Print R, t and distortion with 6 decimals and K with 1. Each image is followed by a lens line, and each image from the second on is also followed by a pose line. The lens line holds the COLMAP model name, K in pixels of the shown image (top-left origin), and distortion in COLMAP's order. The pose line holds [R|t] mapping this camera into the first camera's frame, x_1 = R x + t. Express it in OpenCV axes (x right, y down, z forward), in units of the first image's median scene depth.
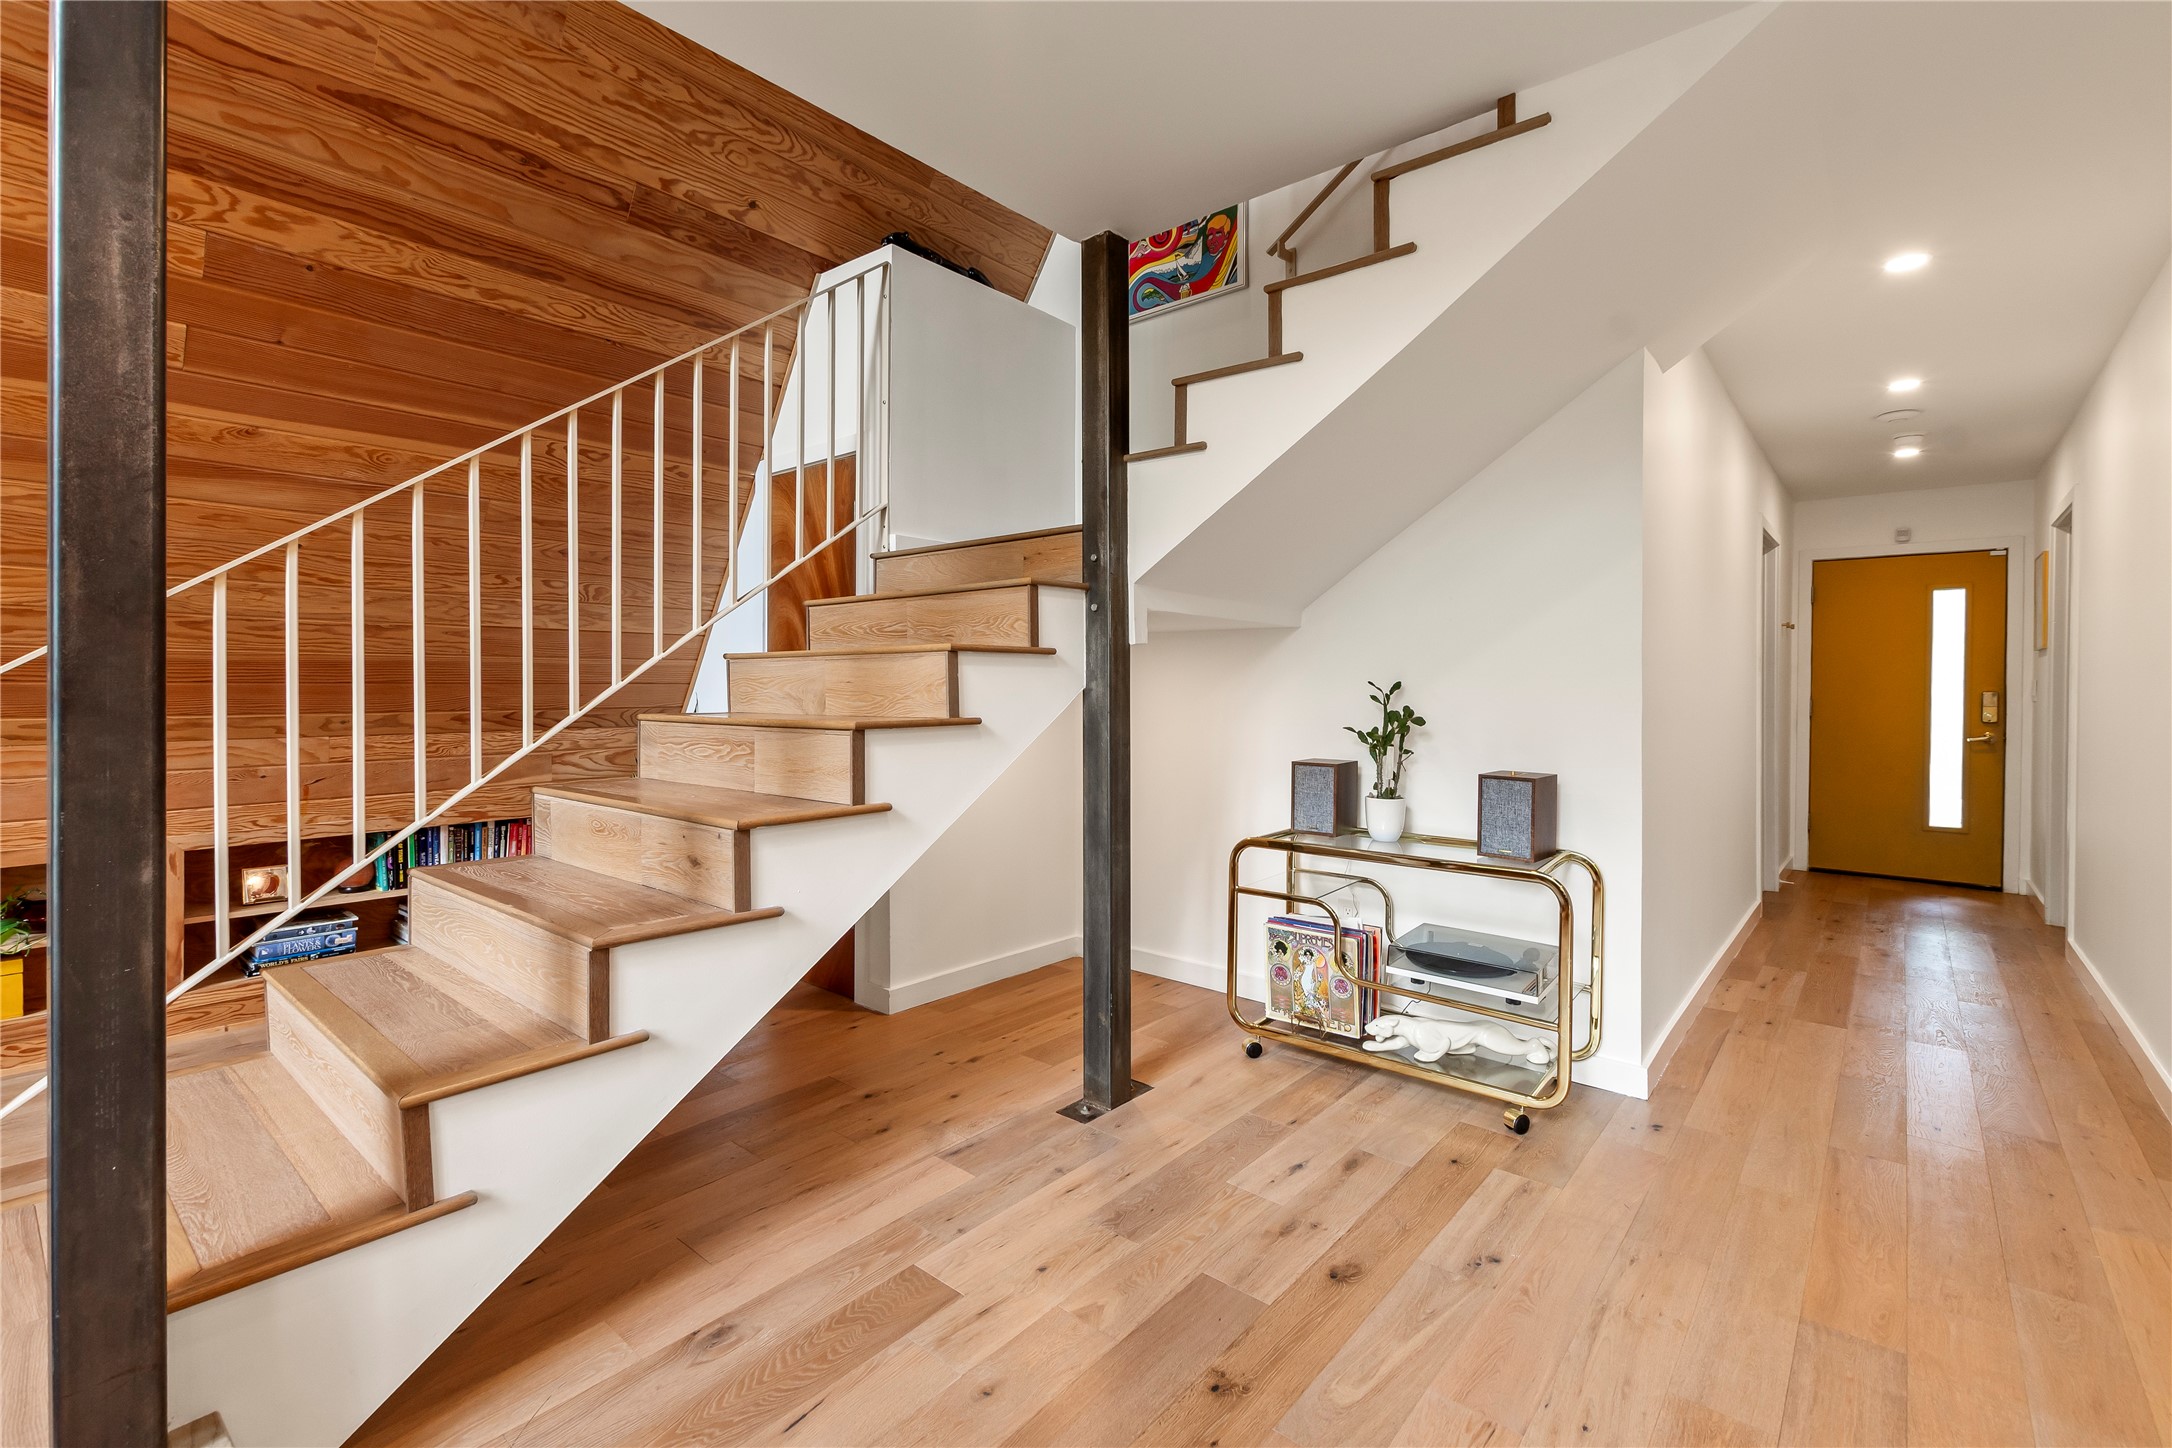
lens RADIAL K [[975.7, 0, 1050.6], [0, 975.7, 690.0], [0, 0, 1]] dist [0.000887, -0.000092]
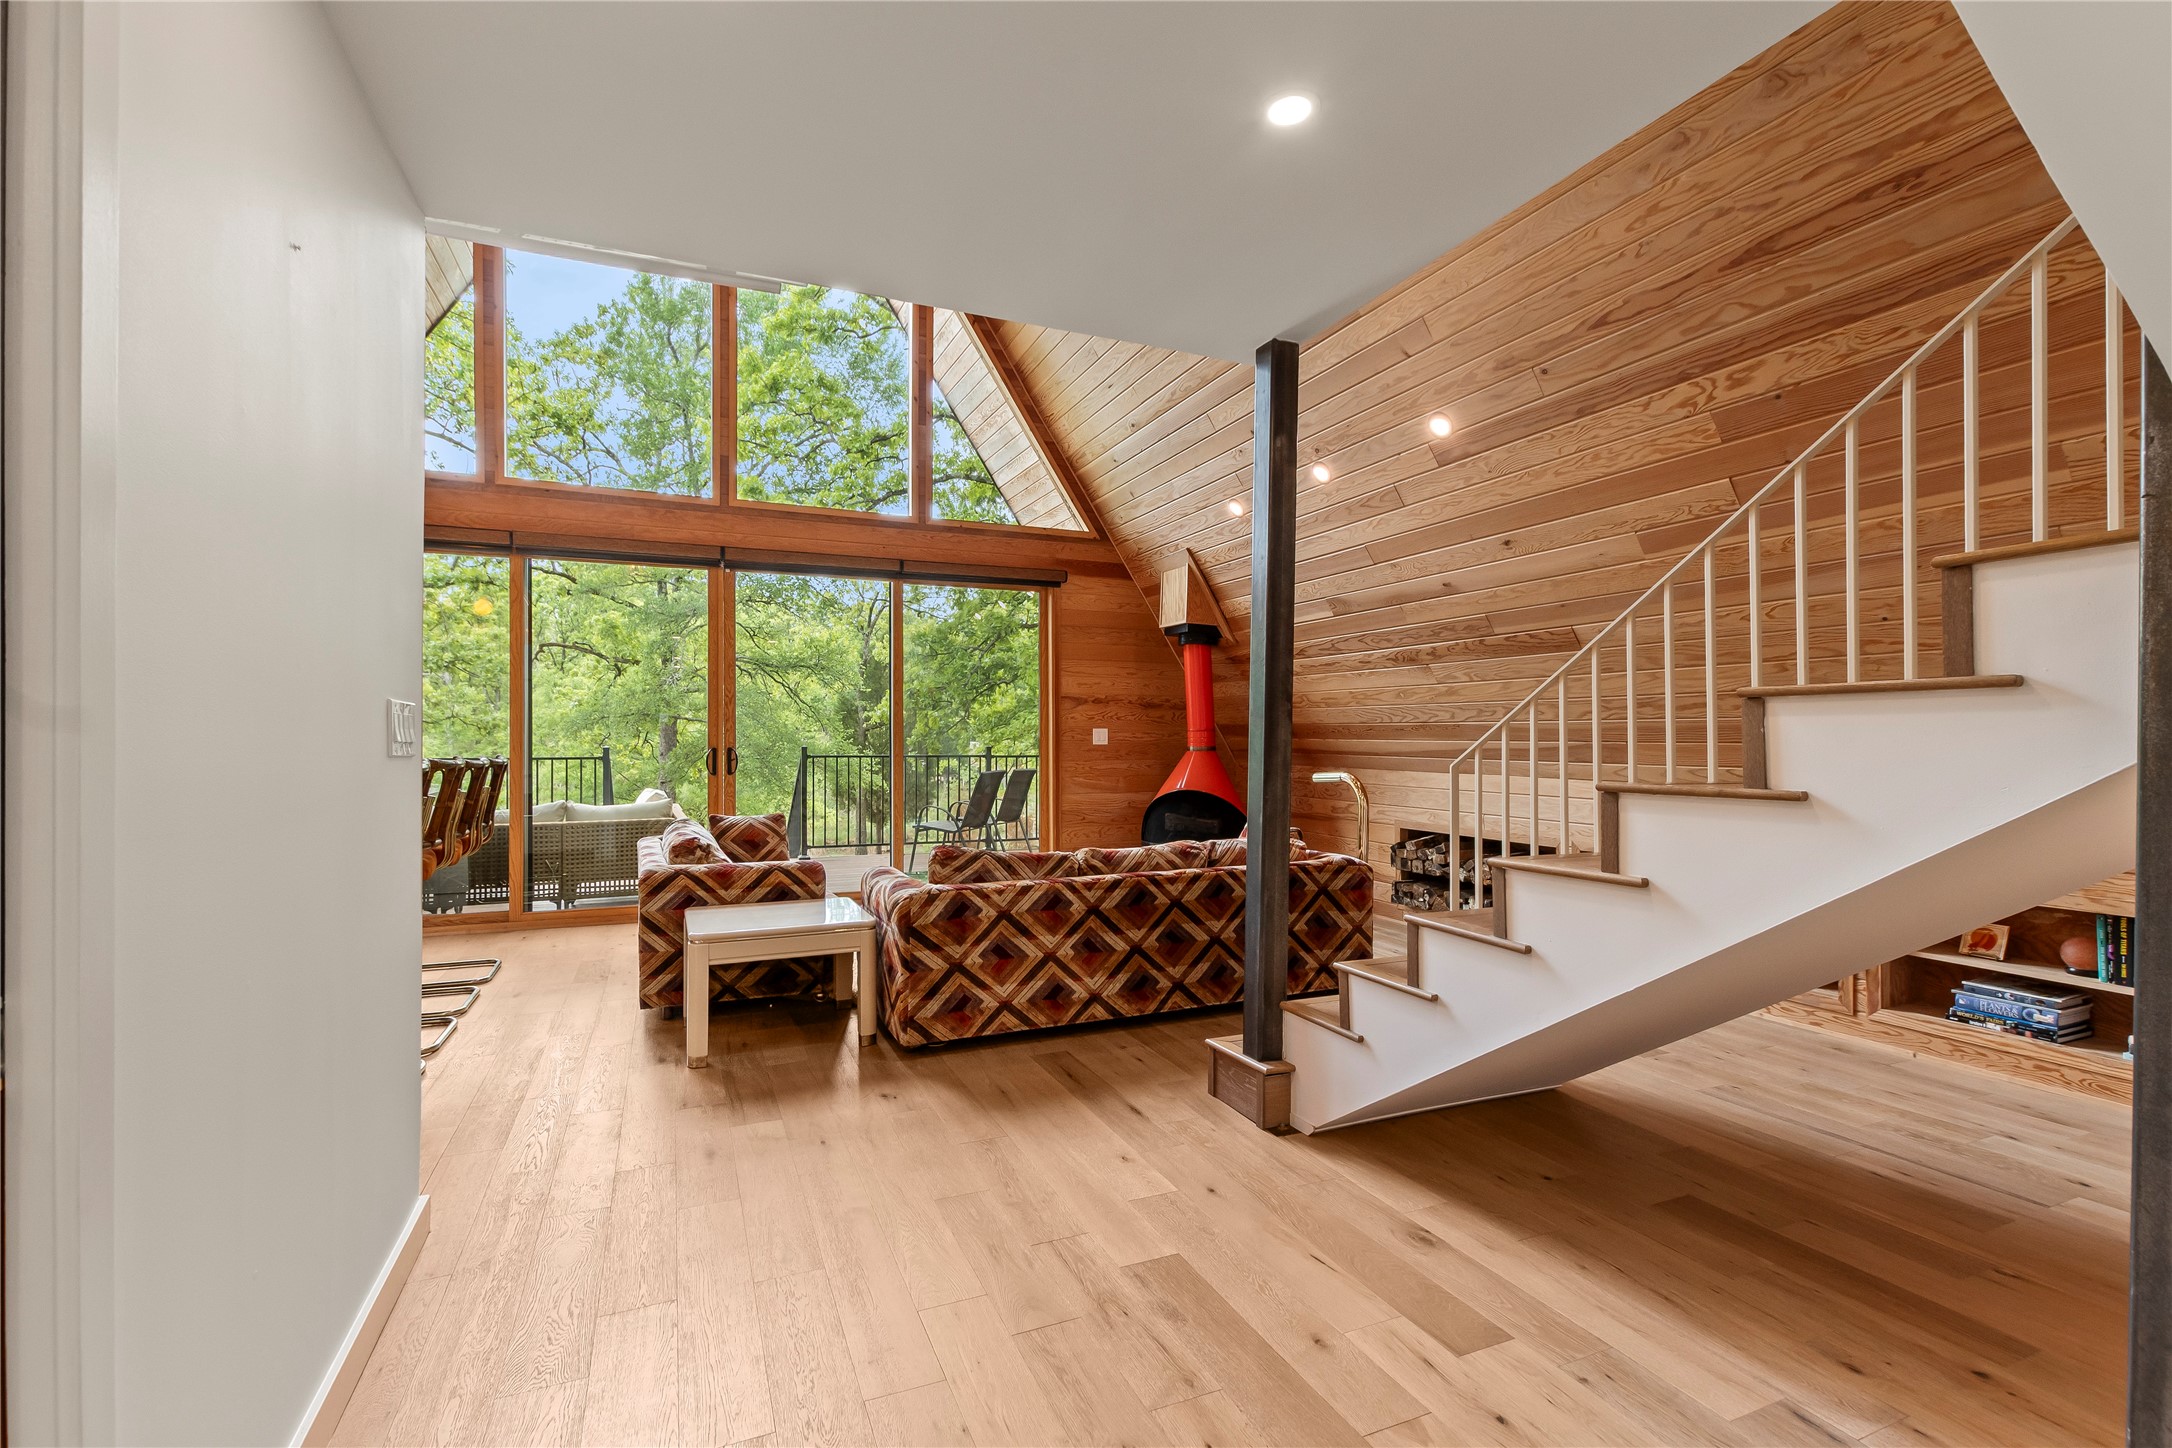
lens RADIAL K [[975.7, 0, 1093.8], [0, 975.7, 734.0], [0, 0, 1]] dist [0.000887, -0.000092]
pose [[-0.432477, -0.010527, -0.901584, 0.668140], [-0.010253, 0.999925, -0.006757, -0.001653], [0.901587, 0.006321, -0.432552, 0.750708]]
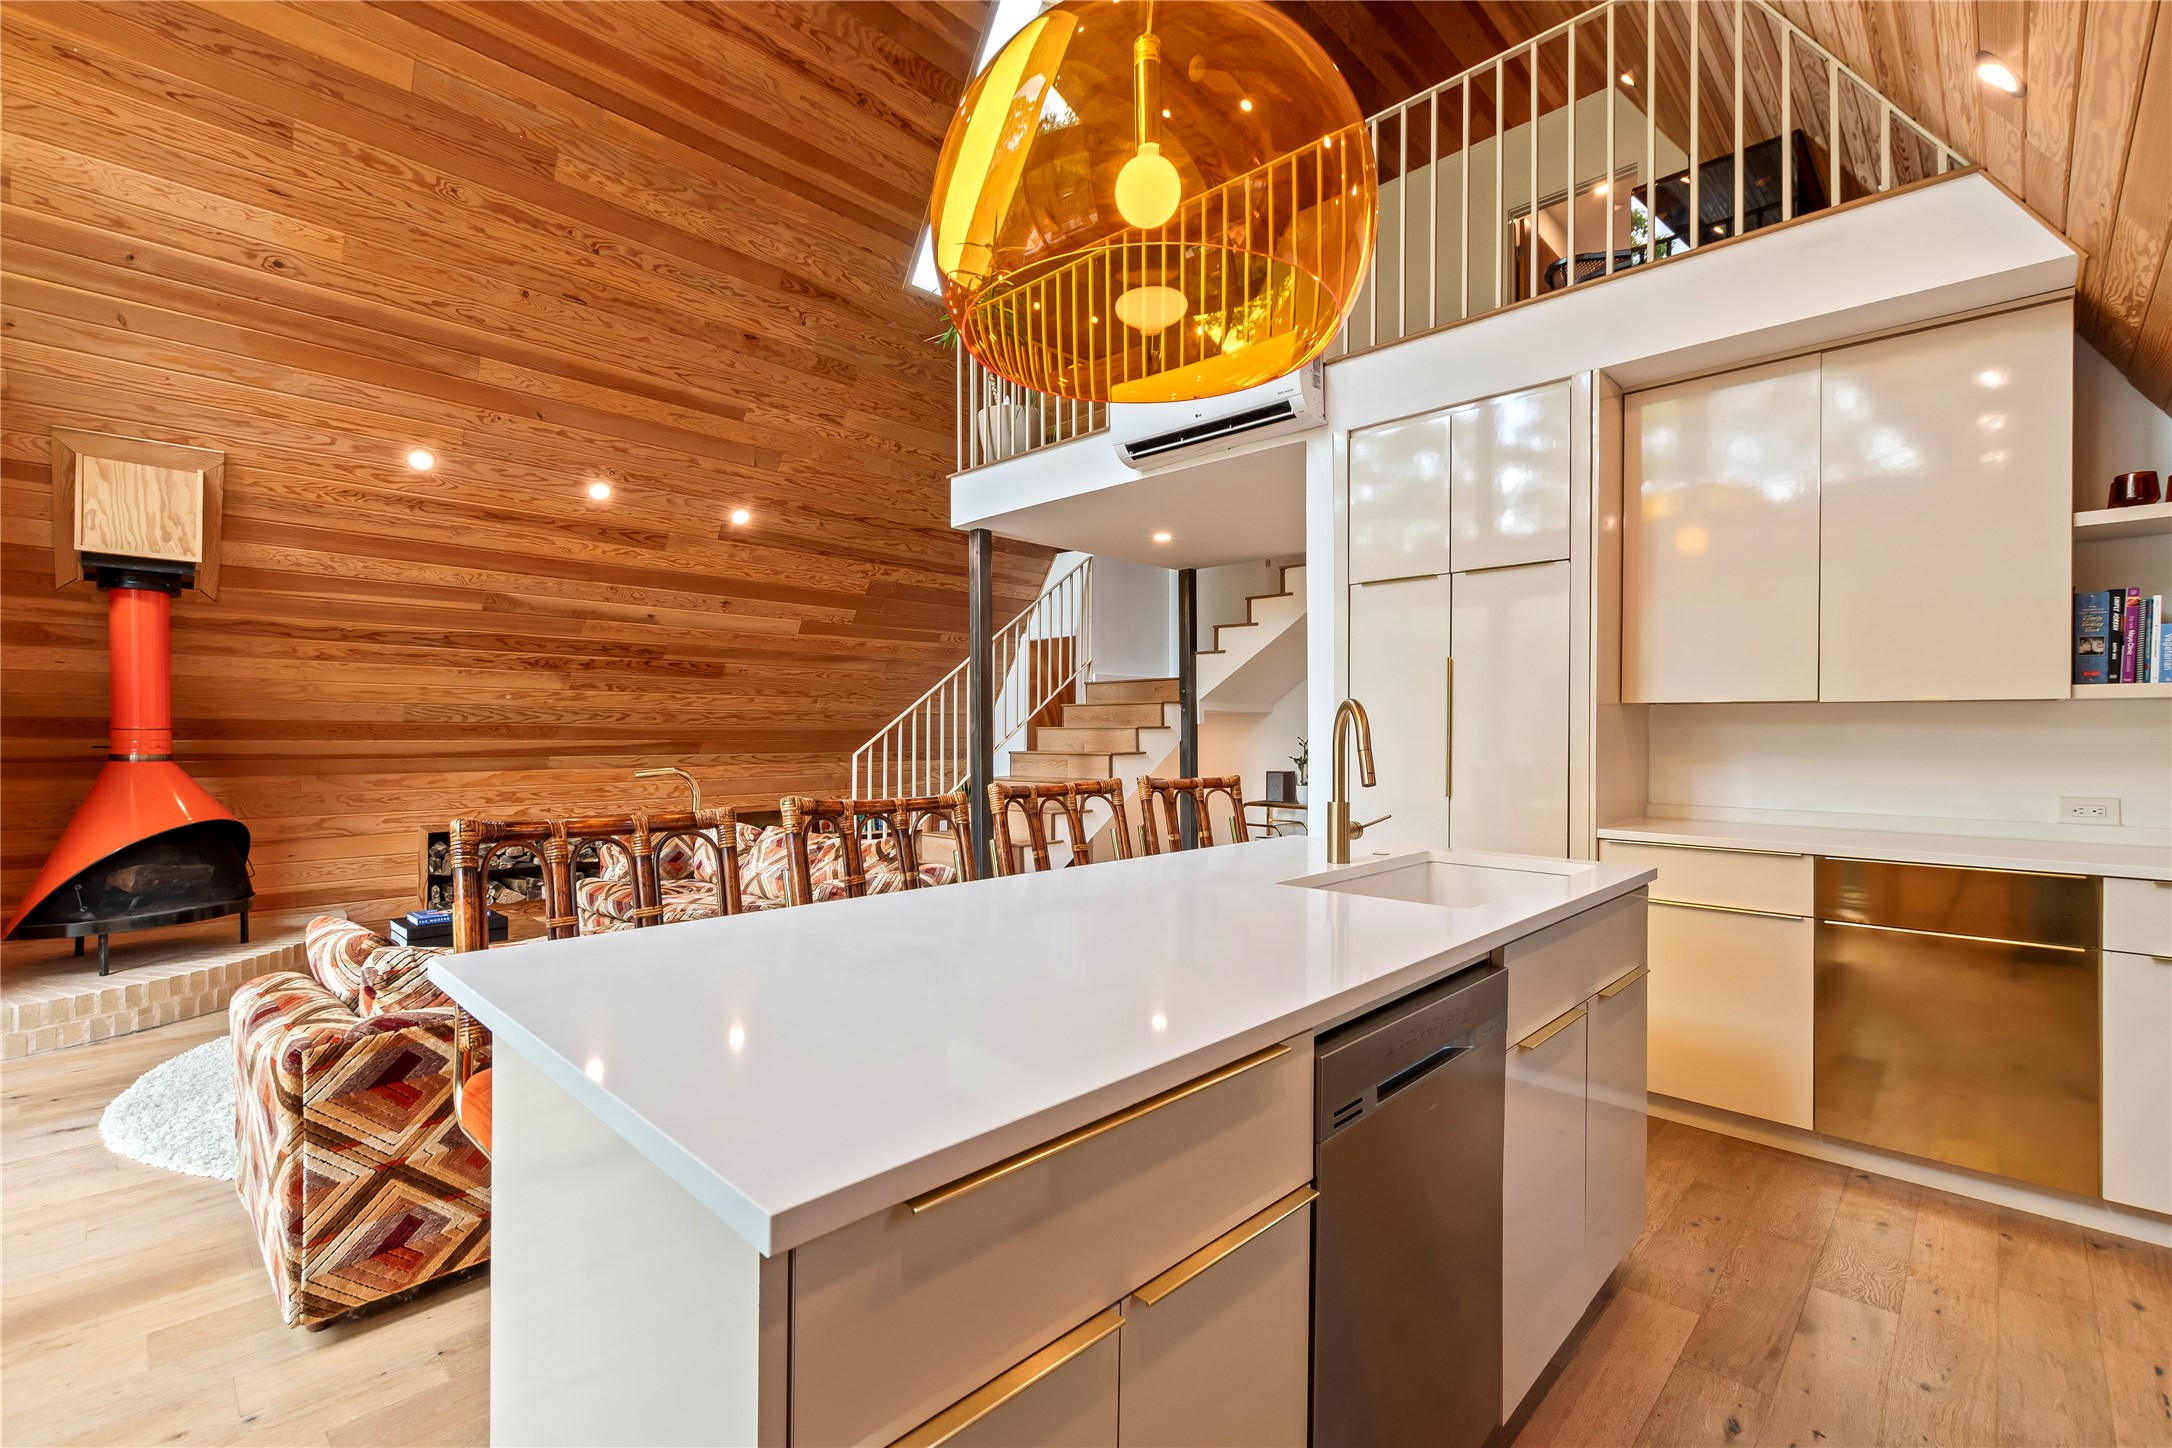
lens RADIAL K [[975.7, 0, 1100.2], [0, 975.7, 725.7], [0, 0, 1]] dist [0.000887, -0.000092]
pose [[0.999987, -0.002249, -0.004508, -0.172381], [0.002204, 0.999948, -0.009922, -0.017015], [0.004530, 0.009912, 0.999941, -1.664256]]
